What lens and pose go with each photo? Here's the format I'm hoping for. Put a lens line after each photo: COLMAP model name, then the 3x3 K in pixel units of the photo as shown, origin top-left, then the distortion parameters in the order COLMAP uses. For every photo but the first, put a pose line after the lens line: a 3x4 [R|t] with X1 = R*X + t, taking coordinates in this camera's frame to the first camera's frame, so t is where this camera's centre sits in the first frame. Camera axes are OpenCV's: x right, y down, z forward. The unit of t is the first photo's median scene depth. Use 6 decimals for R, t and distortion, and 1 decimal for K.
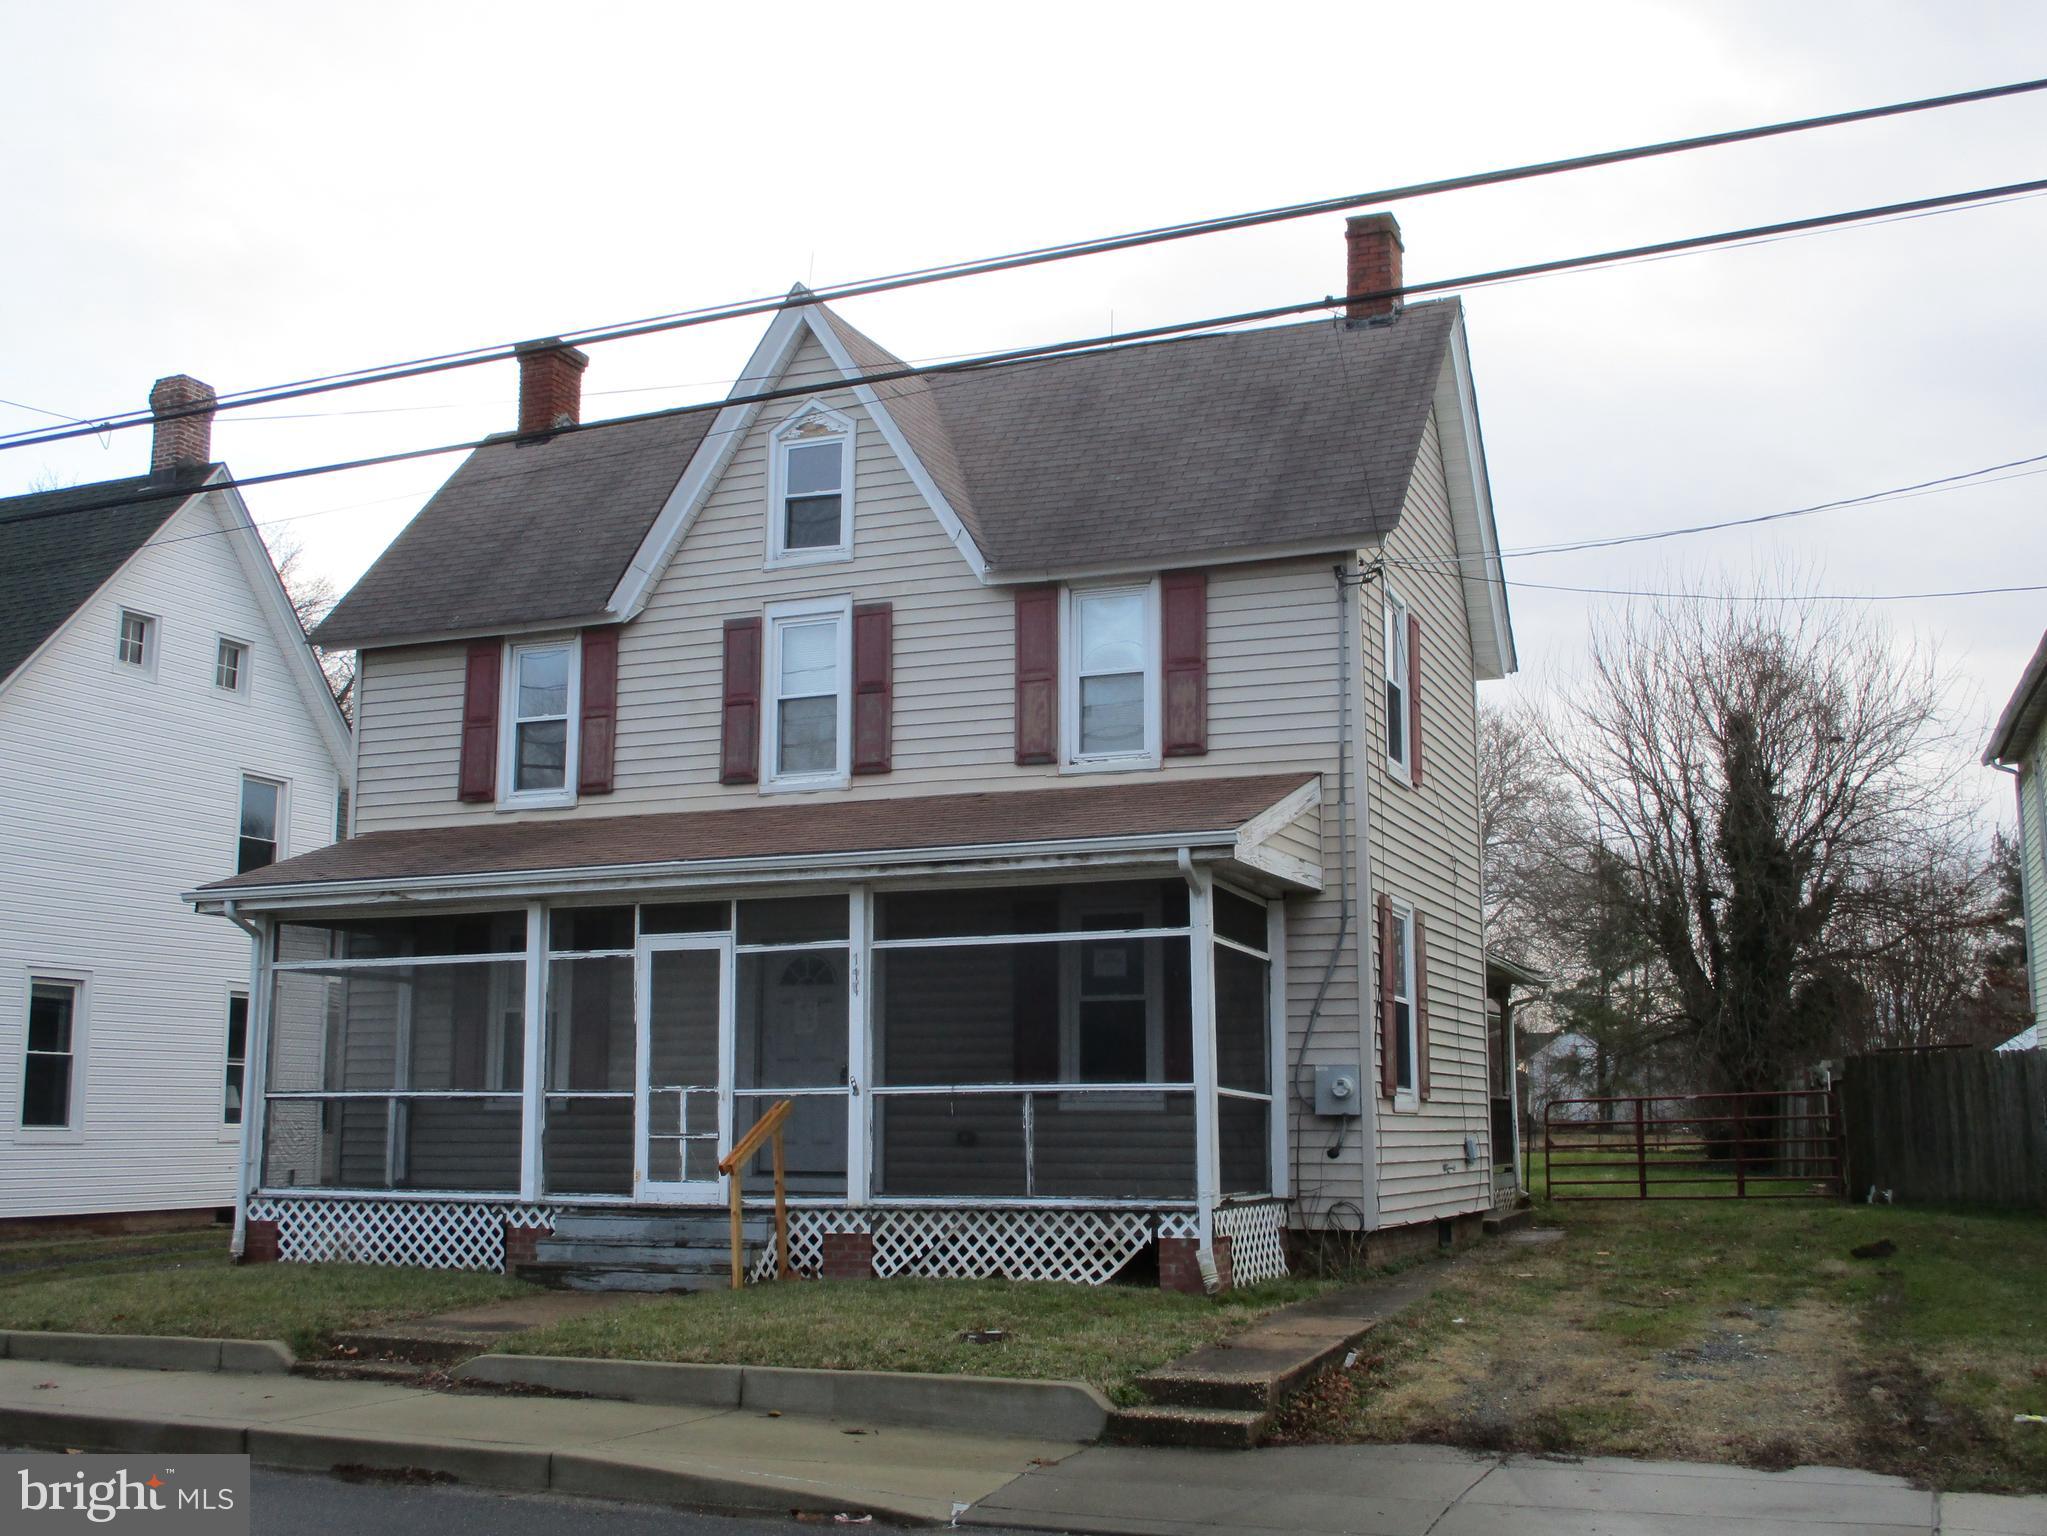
lens RADIAL K [[2186.2, 0, 1032.7], [0, 2186.2, 760.7], [0, 0, 1]] dist [-0.056481, 0.000000]
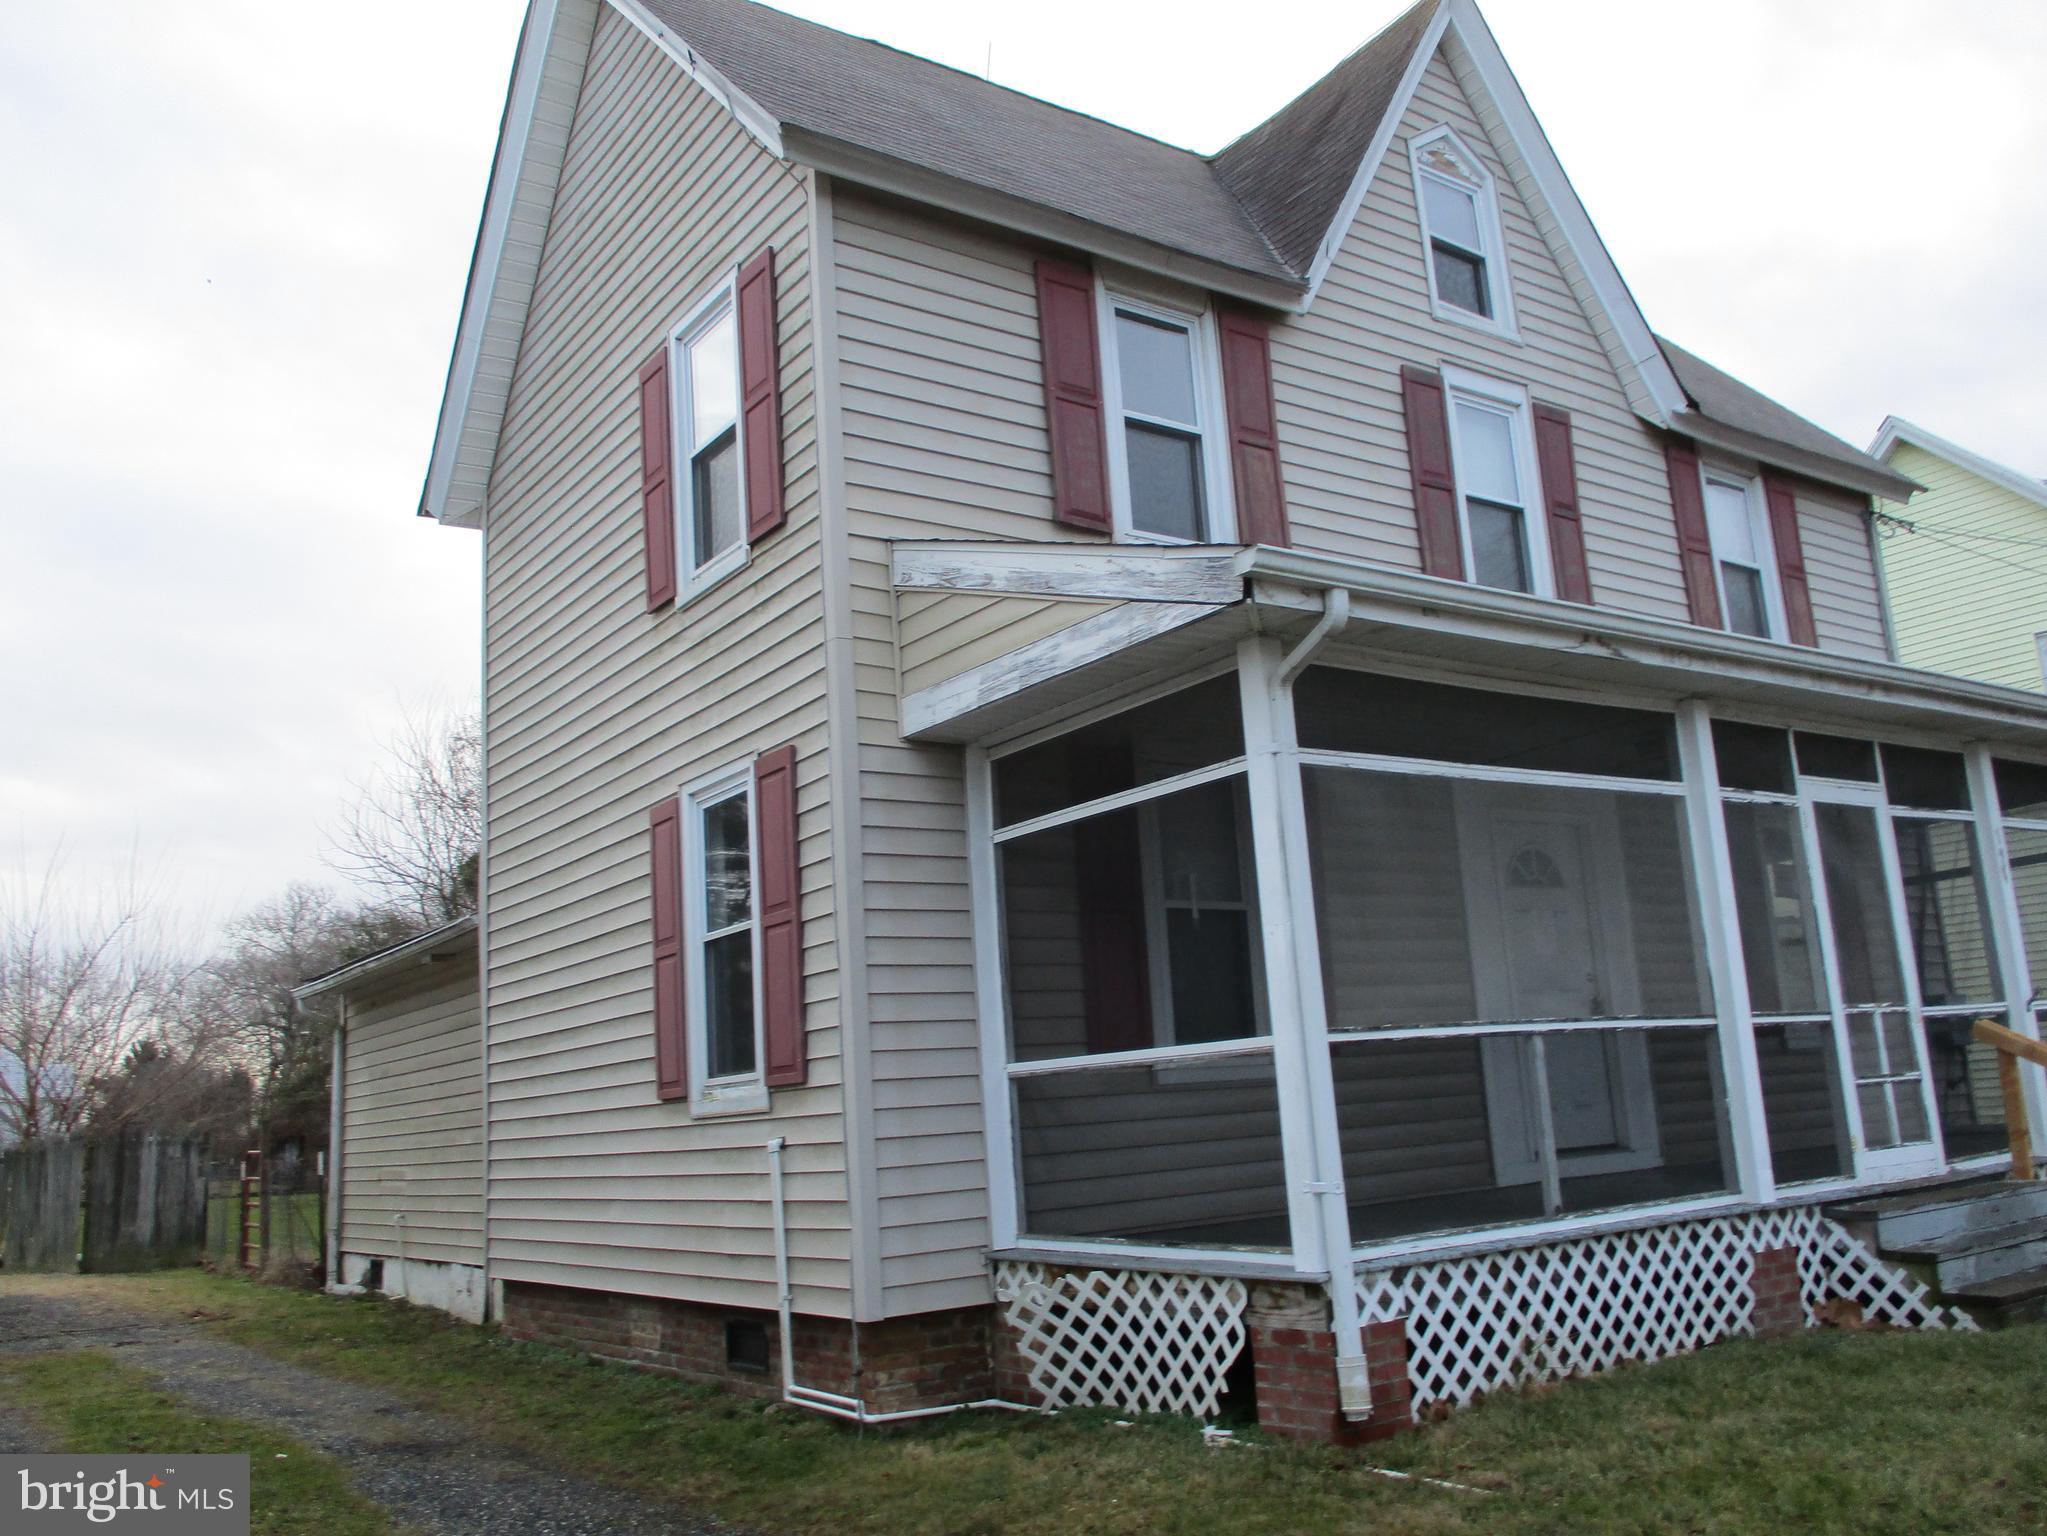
lens RADIAL K [[1688.0, 0, 1035.9], [0, 1688.0, 764.4], [0, 0, 1]] dist [-0.022023, 0.011930]
pose [[0.536039, 0.138739, 0.832715, -0.701821], [-0.075362, 0.990329, -0.116487, 0.148128], [-0.840823, -0.000313, 0.541311, 0.889134]]
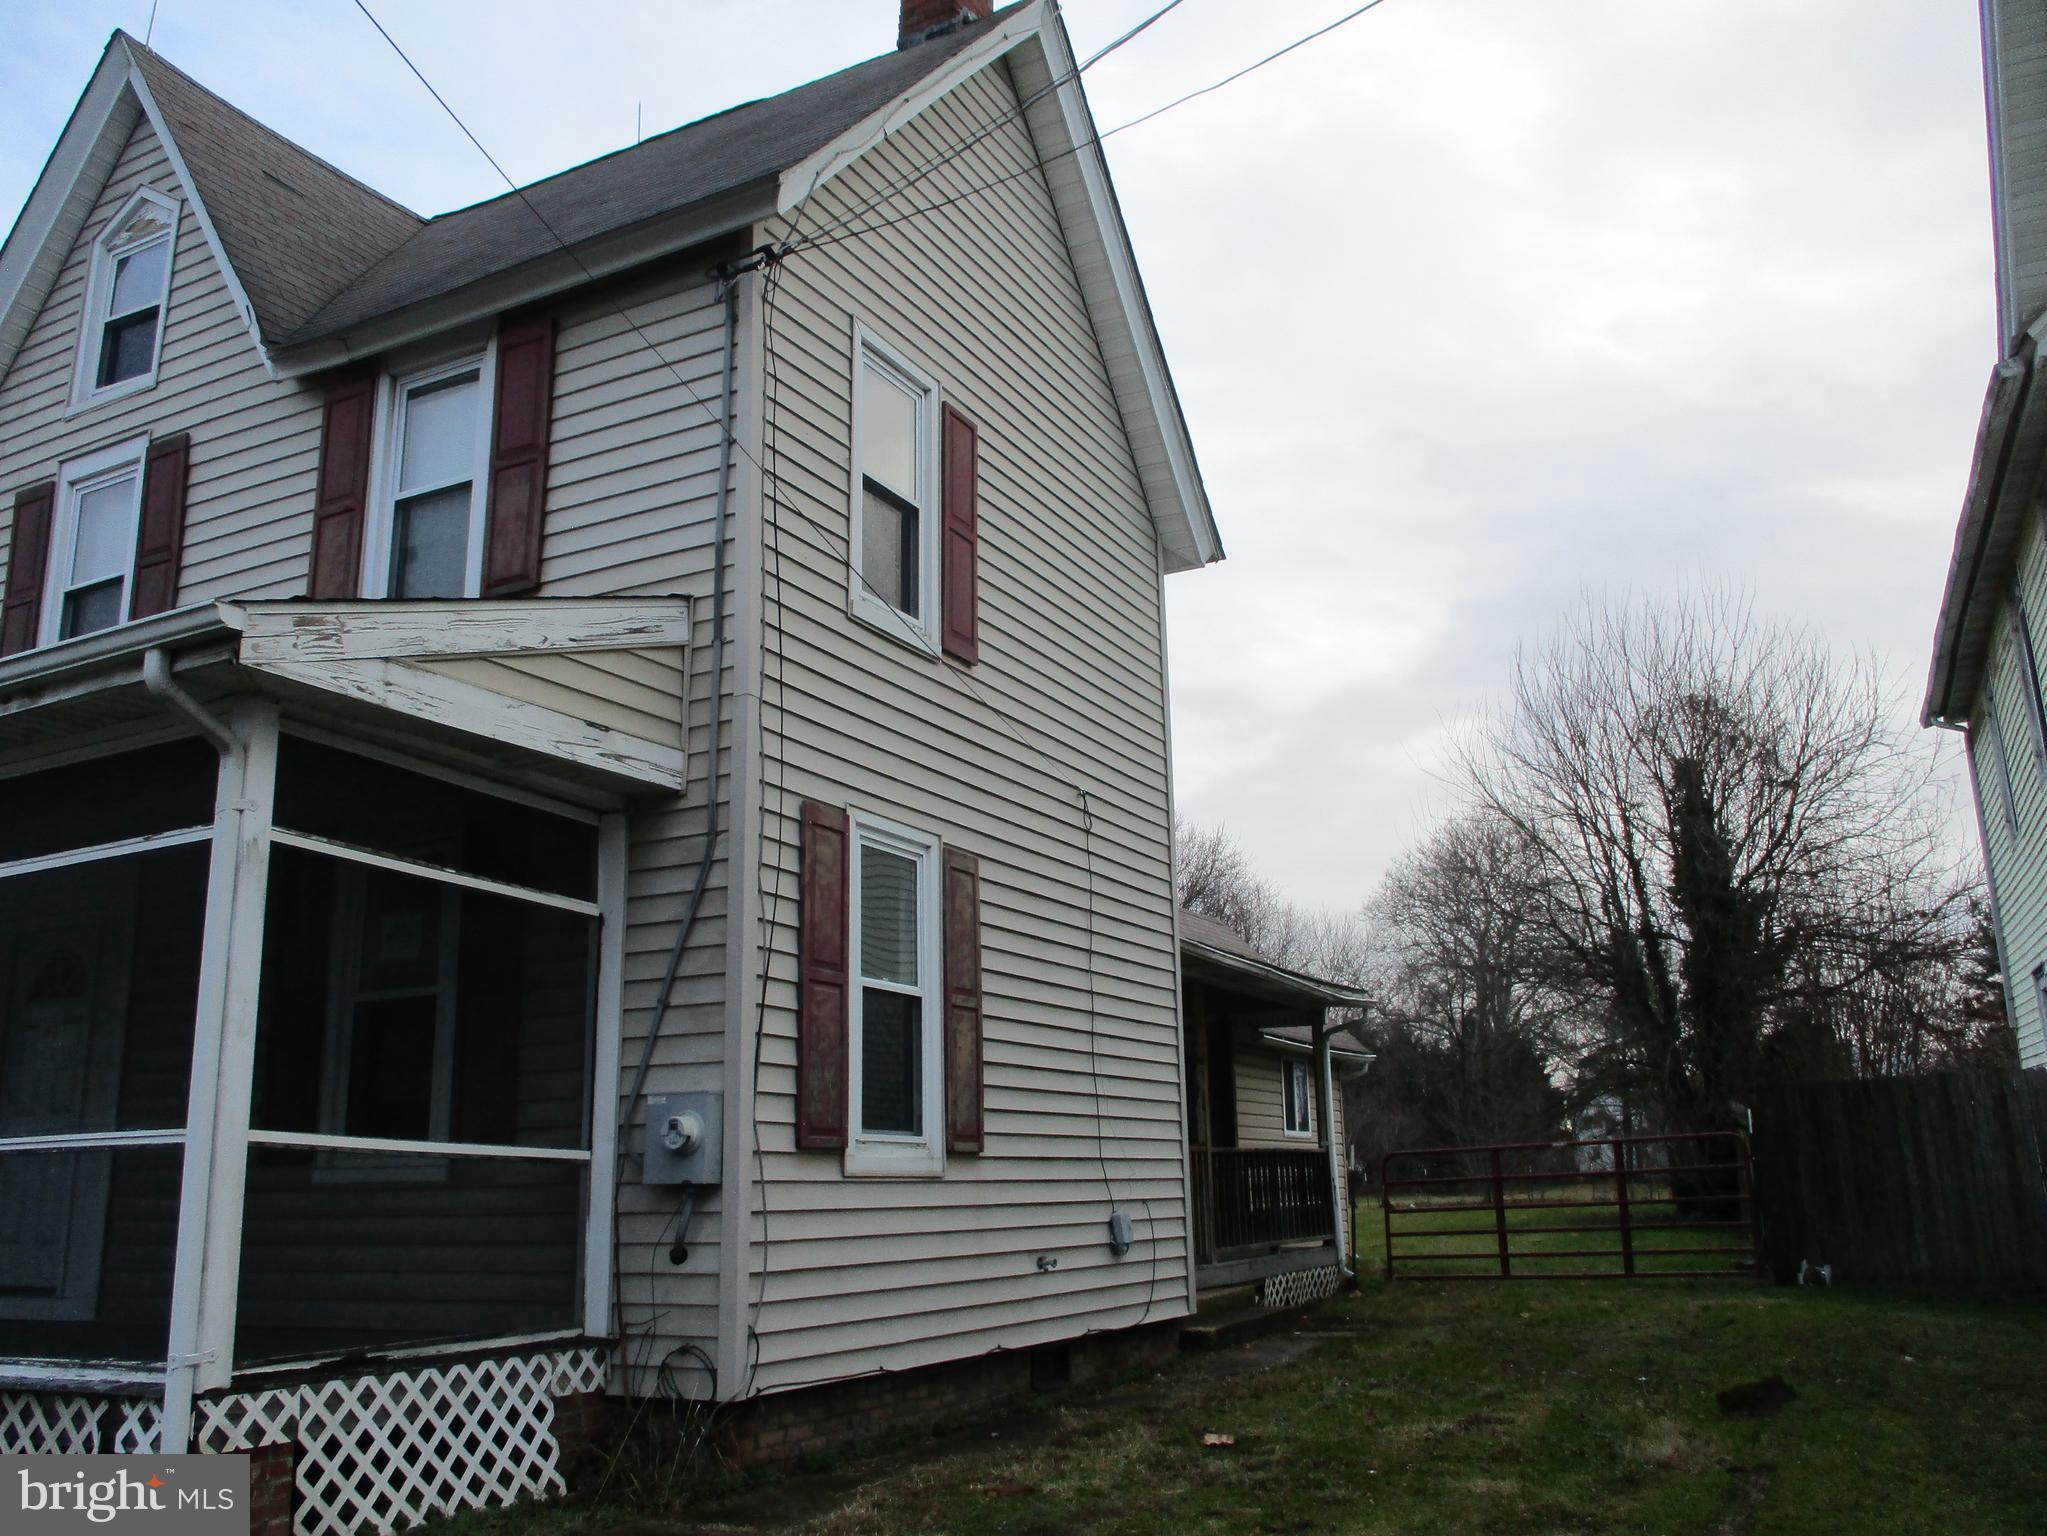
lens RADIAL K [[1688.0, 0, 1031.6], [0, 1688.0, 771.7], [0, 0, 1]] dist [-0.022023, 0.011930]
pose [[0.994990, -0.045433, -0.089051, 0.256540], [0.038516, 0.996216, -0.077914, 0.089777], [0.092254, 0.074094, 0.992975, 0.545237]]
